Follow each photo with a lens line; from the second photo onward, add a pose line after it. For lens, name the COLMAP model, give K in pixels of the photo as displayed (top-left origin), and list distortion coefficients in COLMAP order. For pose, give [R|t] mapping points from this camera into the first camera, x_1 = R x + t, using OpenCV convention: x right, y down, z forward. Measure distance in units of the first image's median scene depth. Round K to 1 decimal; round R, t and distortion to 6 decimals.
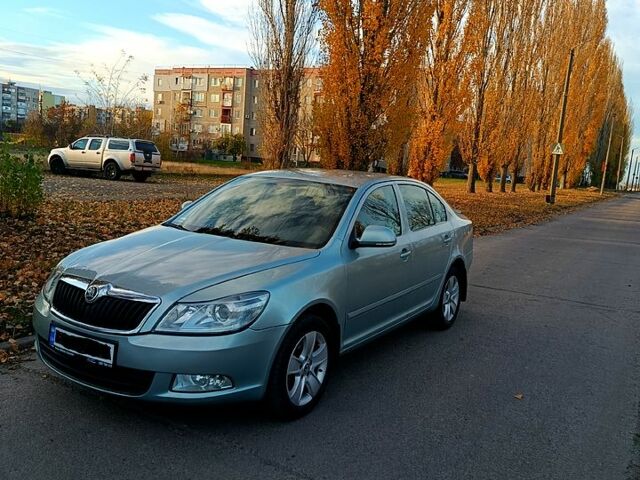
lens RADIAL K [[578.0, 0, 320.0], [0, 578.0, 240.0], [0, 0, 1]] dist [-0.002846, -0.007577]
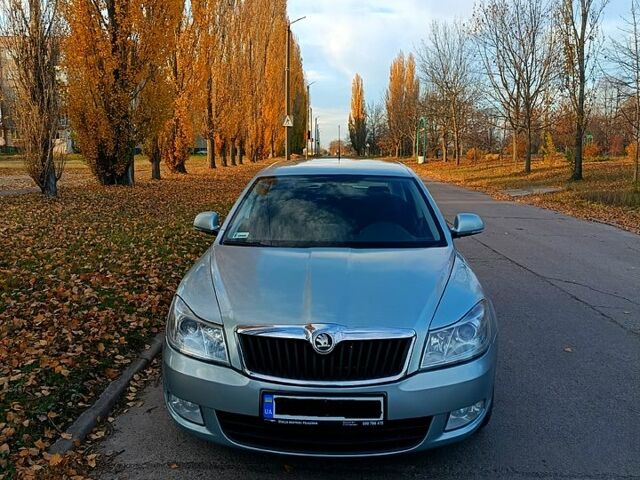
lens RADIAL K [[585.3, 0, 320.0], [0, 585.3, 240.0], [0, 0, 1]] dist [-0.047337, -0.009895]
pose [[0.878329, -0.128979, 0.460329, -0.098798], [0.110200, 0.991610, 0.067571, -0.012772], [-0.465182, -0.008621, 0.885173, 0.040815]]
